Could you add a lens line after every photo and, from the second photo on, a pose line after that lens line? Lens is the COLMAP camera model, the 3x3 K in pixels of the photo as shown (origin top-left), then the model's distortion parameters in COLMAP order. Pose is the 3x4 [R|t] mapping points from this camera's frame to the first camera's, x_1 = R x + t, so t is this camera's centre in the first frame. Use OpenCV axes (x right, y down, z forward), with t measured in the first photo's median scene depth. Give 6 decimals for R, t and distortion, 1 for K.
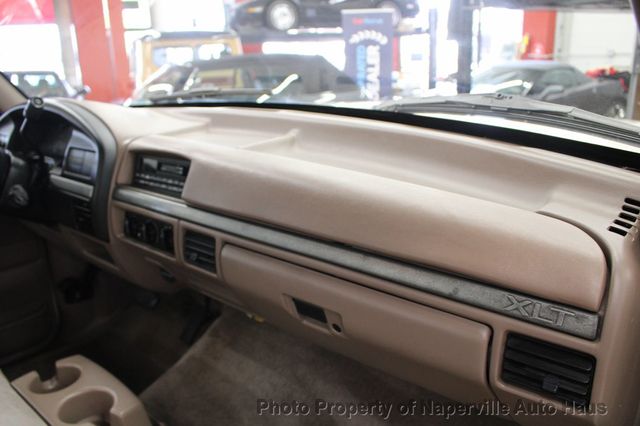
lens RADIAL K [[531.7, 0, 320.1], [0, 531.7, 215.6], [0, 0, 1]] dist [-0.127085, 0.070558]
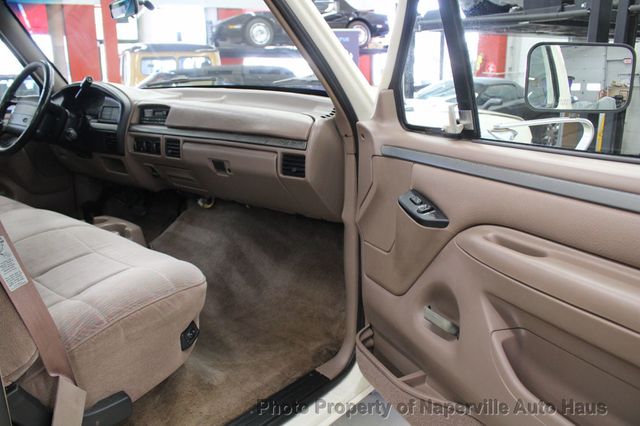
lens RADIAL K [[531.7, 0, 321.3], [0, 531.7, 210.7], [0, 0, 1]] dist [-0.127085, 0.070558]
pose [[0.999246, 0.016129, 0.035324, 0.210220], [-0.014777, 0.999160, -0.038209, 0.278328], [-0.035911, 0.037658, 0.998645, -0.790413]]
